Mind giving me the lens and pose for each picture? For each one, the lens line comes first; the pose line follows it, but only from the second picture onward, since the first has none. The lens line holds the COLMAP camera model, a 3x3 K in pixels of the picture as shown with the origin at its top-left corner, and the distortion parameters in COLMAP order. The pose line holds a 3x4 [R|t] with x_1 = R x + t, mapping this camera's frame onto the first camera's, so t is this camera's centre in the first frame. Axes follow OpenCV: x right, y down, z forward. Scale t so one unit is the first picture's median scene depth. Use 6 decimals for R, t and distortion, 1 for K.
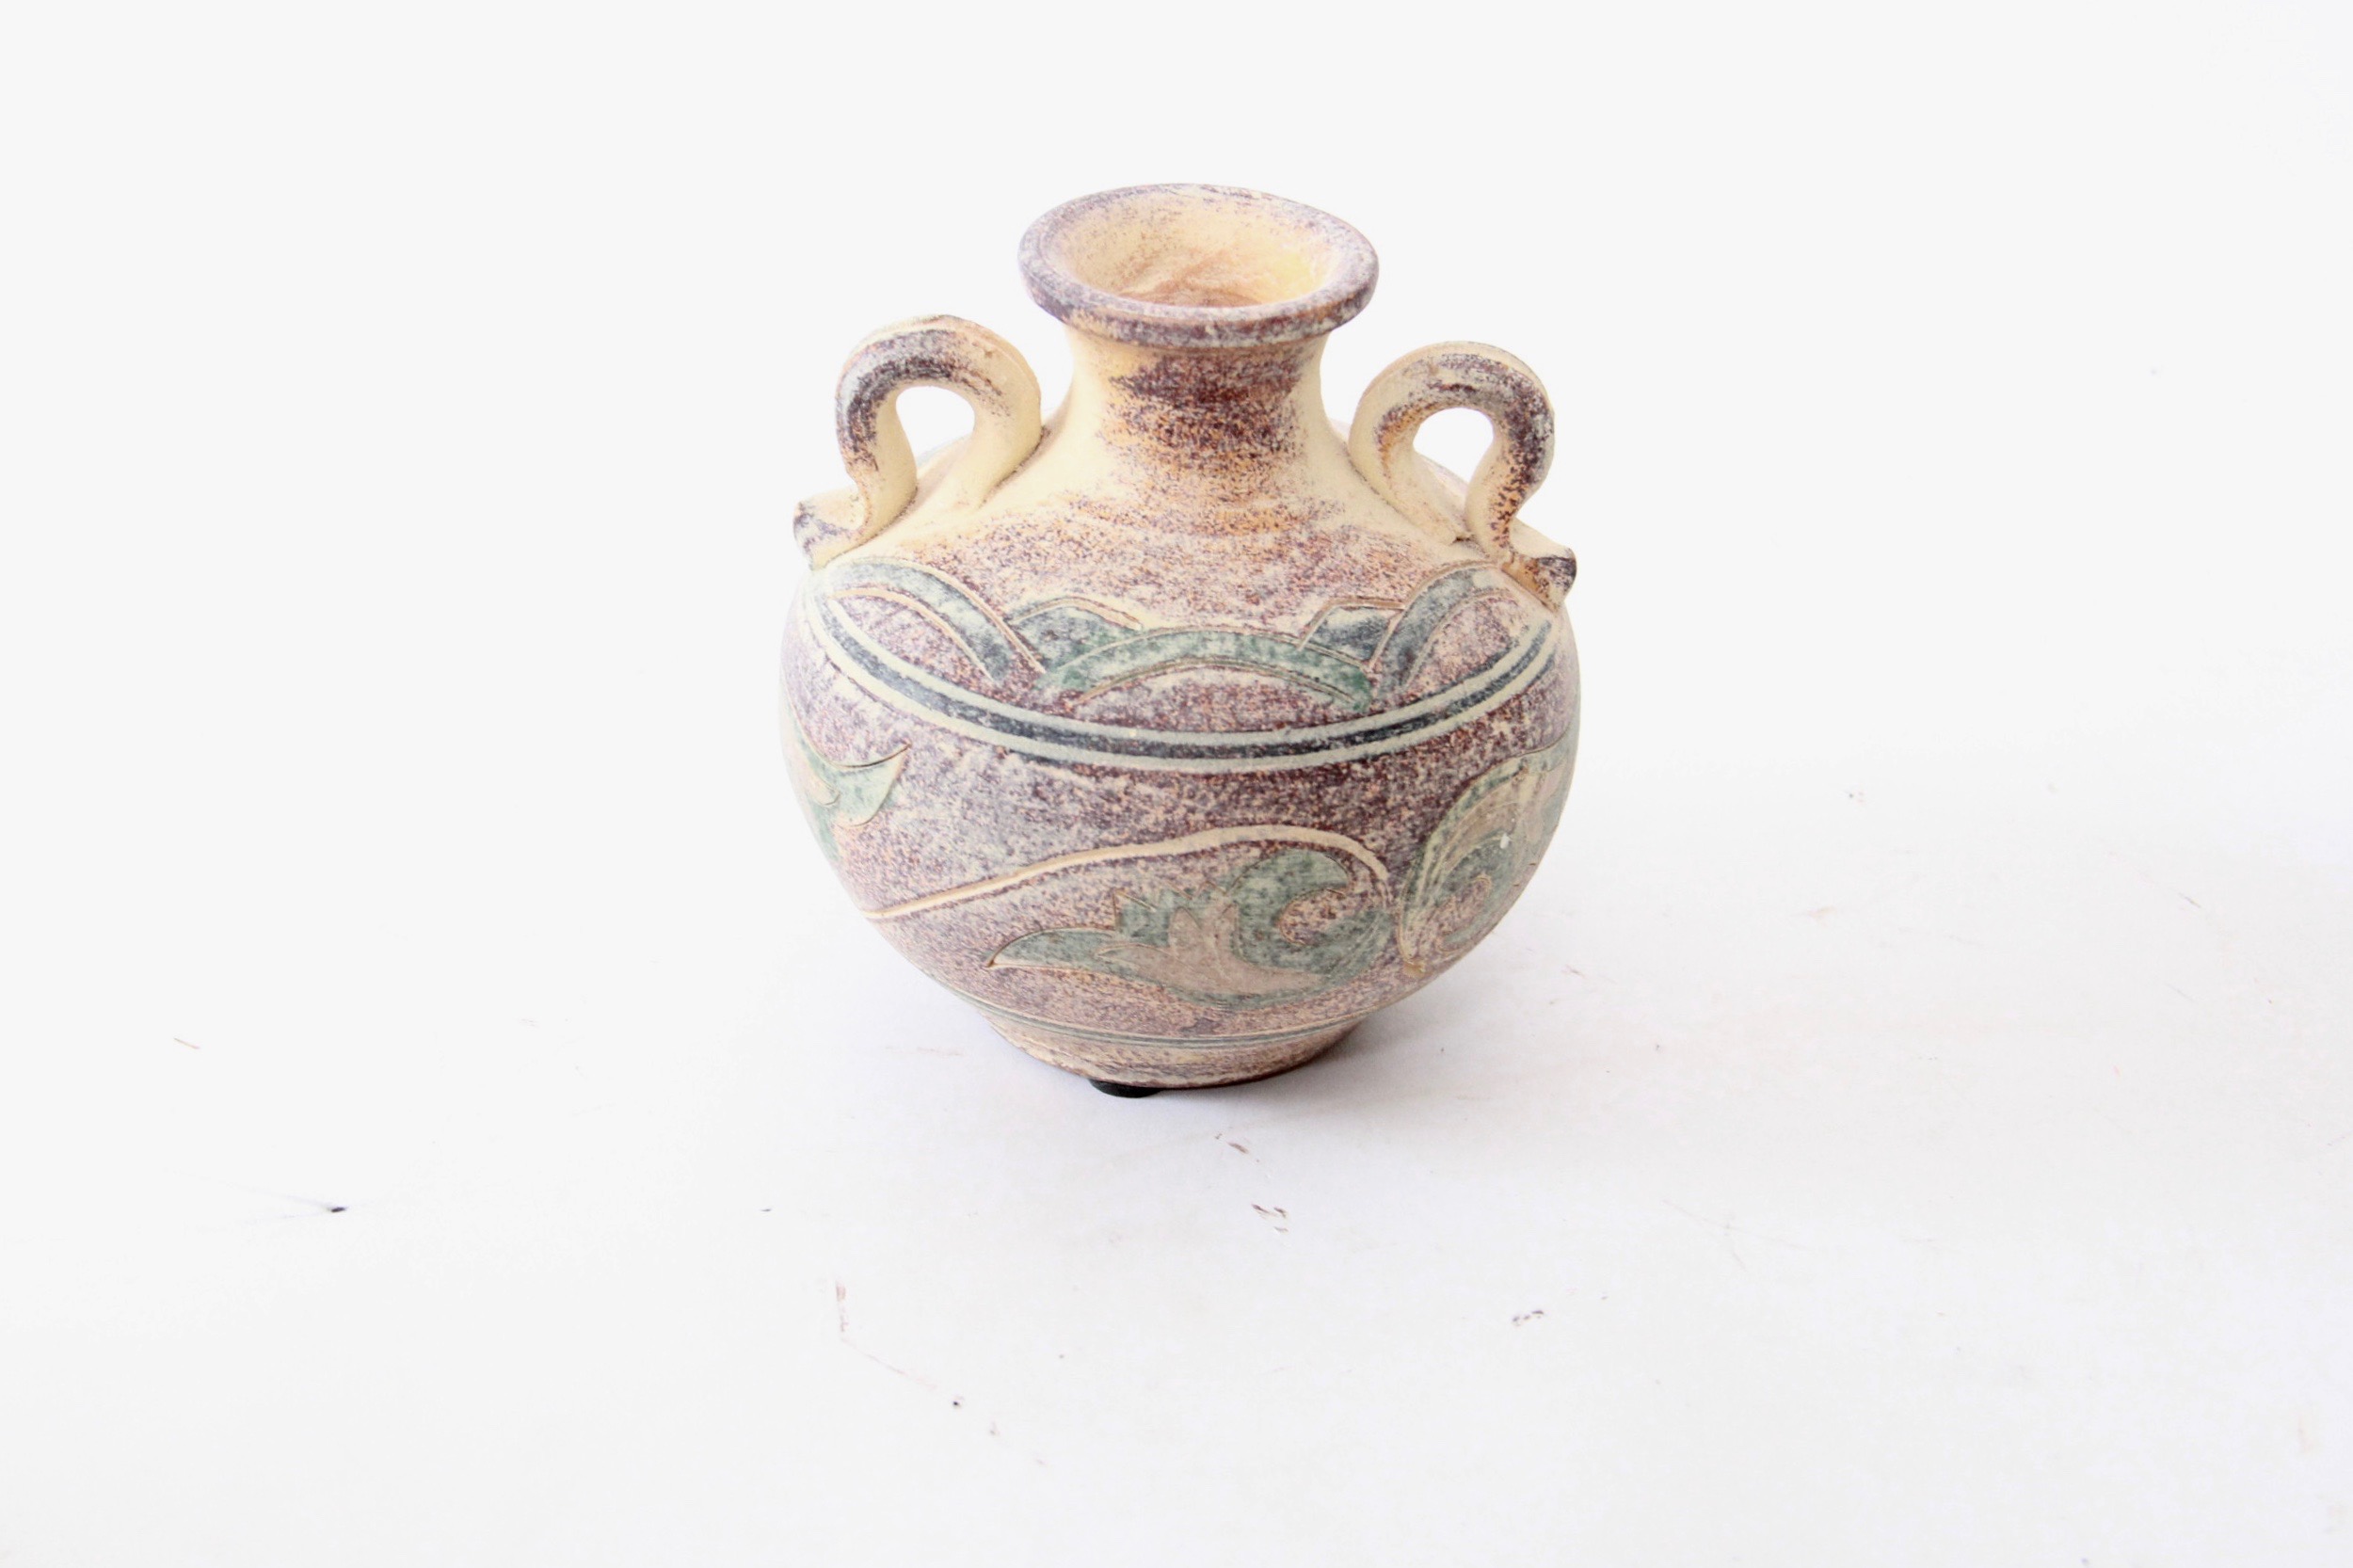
lens RADIAL K [[3969.9, 0, 1176.5], [0, 3969.9, 784.0], [0, 0, 1]] dist [0.020627, 0.006478]
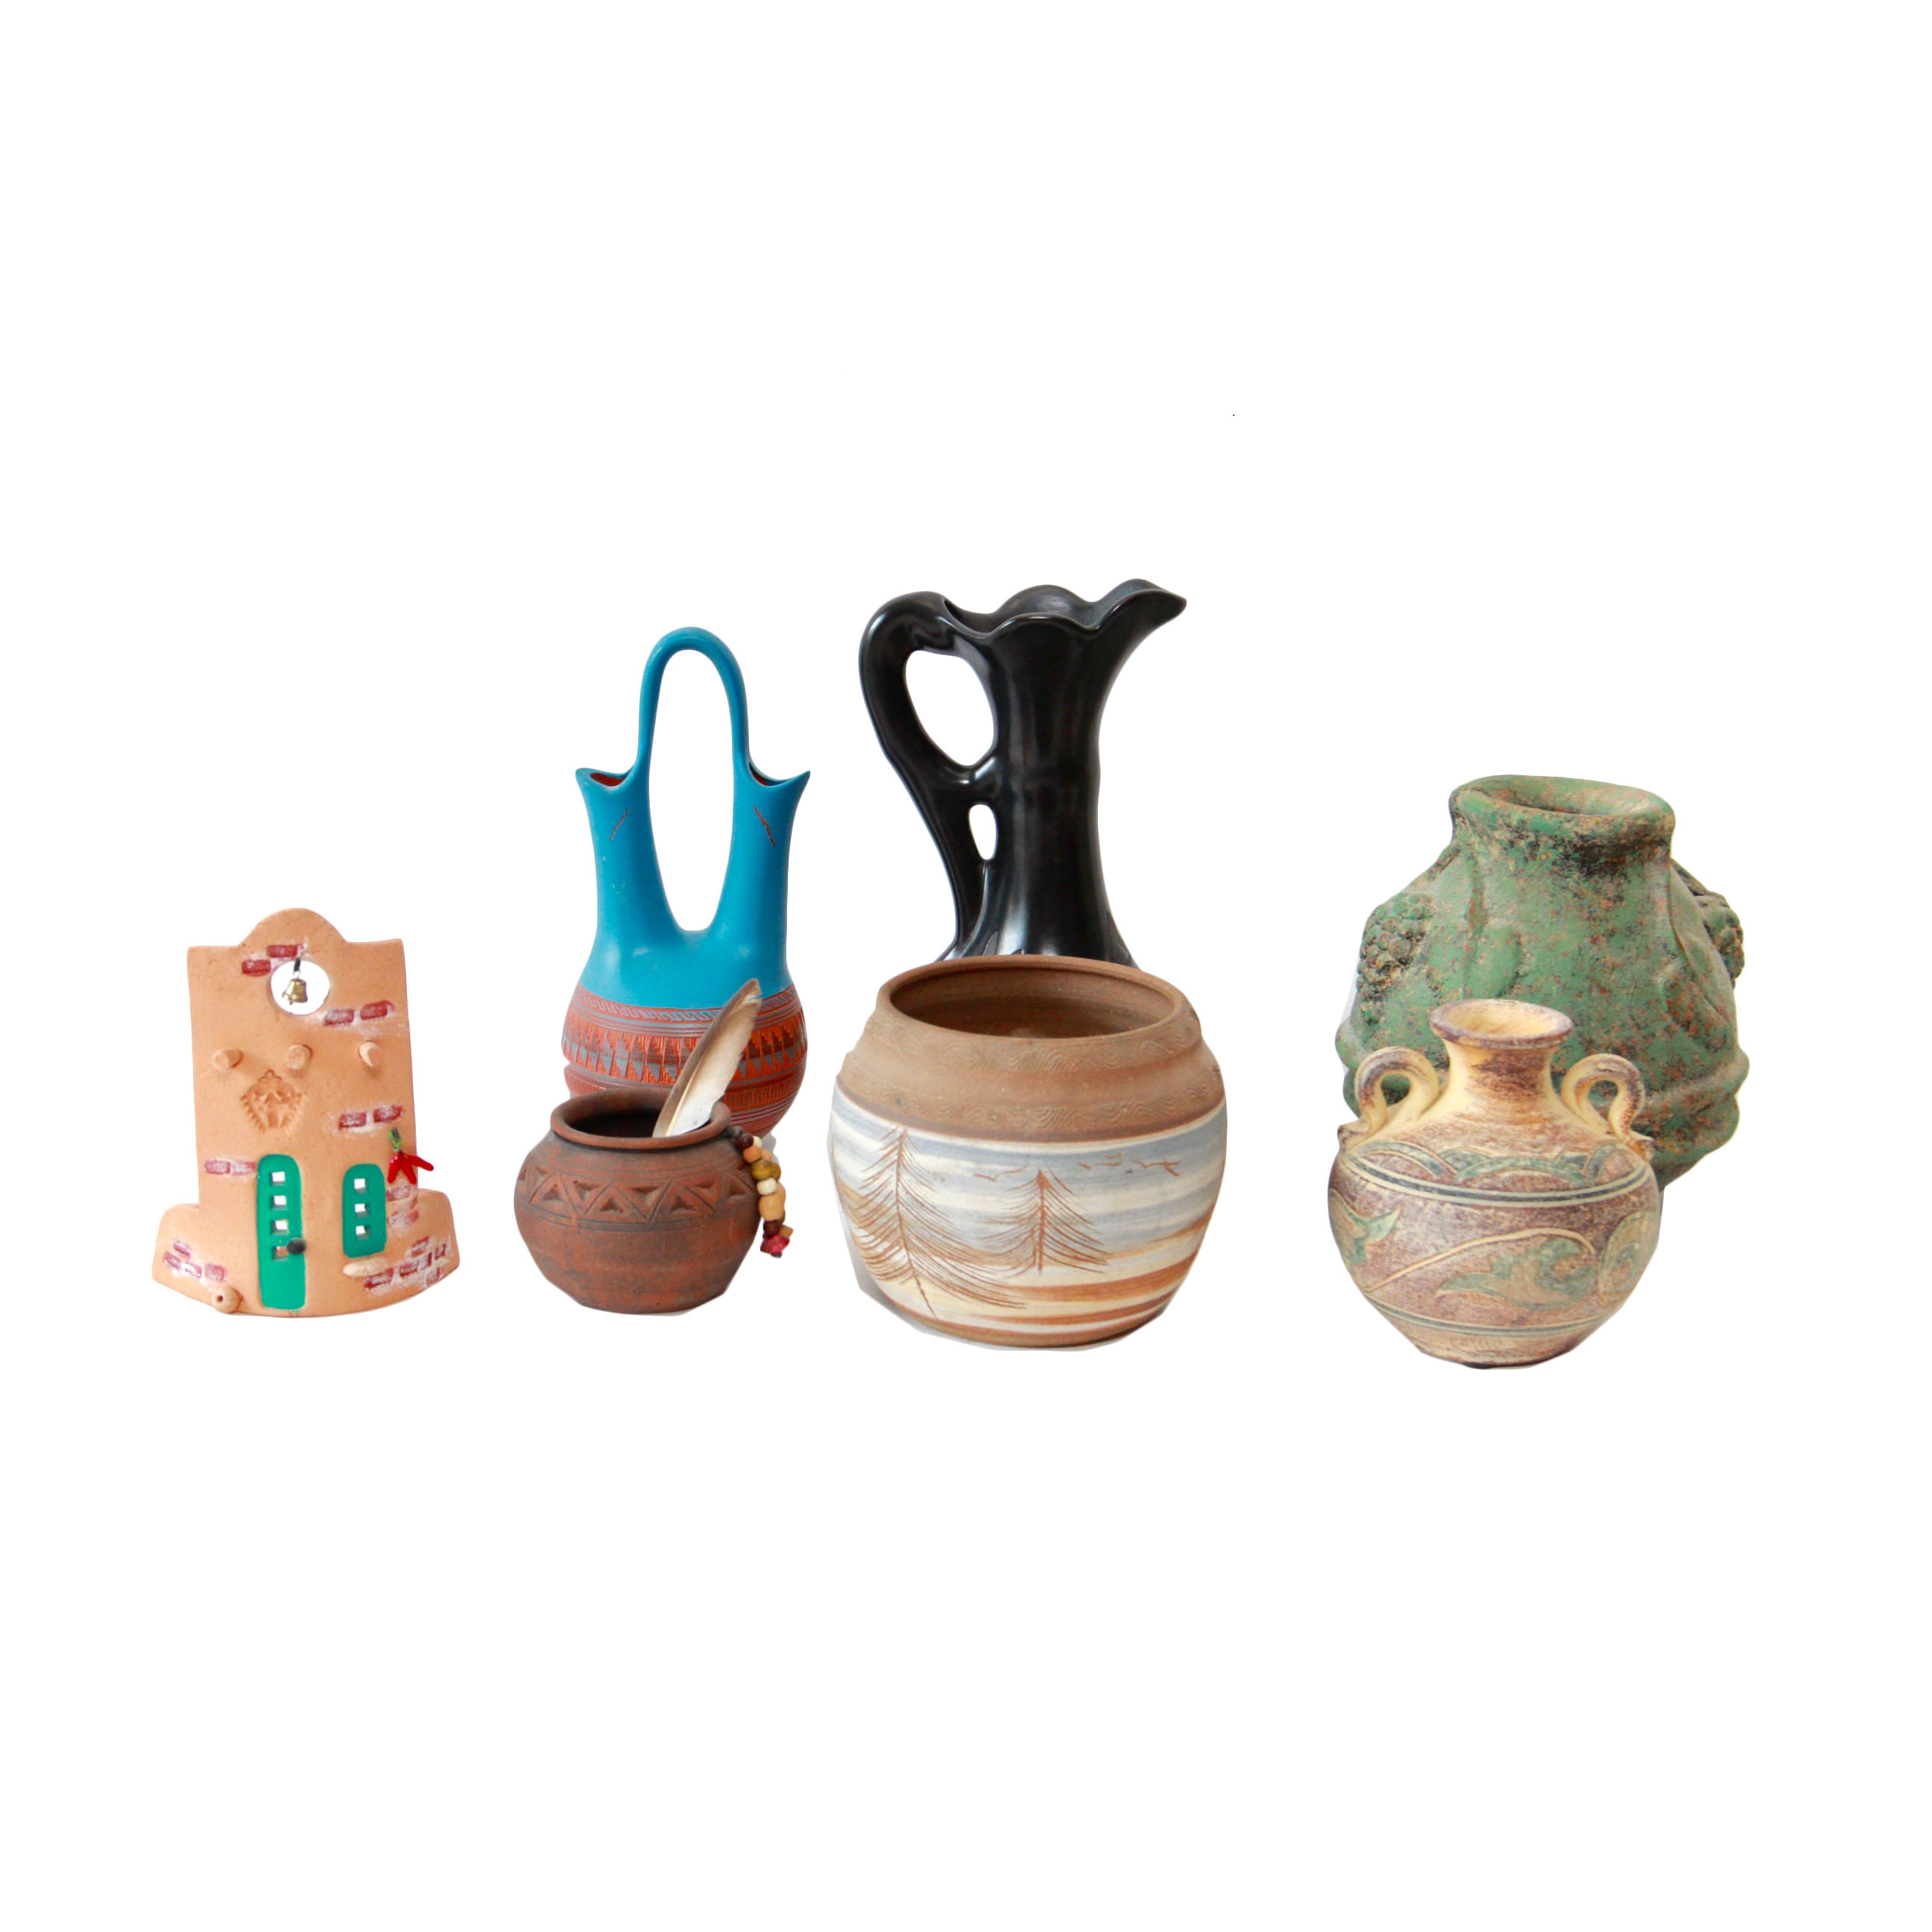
lens RADIAL K [[4308.9, 0, 966.0], [0, 4308.9, 966.0], [0, 0, 1]] dist [0.478942, -0.023541]
pose [[0.999392, -0.015323, 0.031334, -0.437527], [0.022901, 0.965841, -0.258122, 0.561917], [-0.026309, 0.258683, 0.965604, -1.750745]]
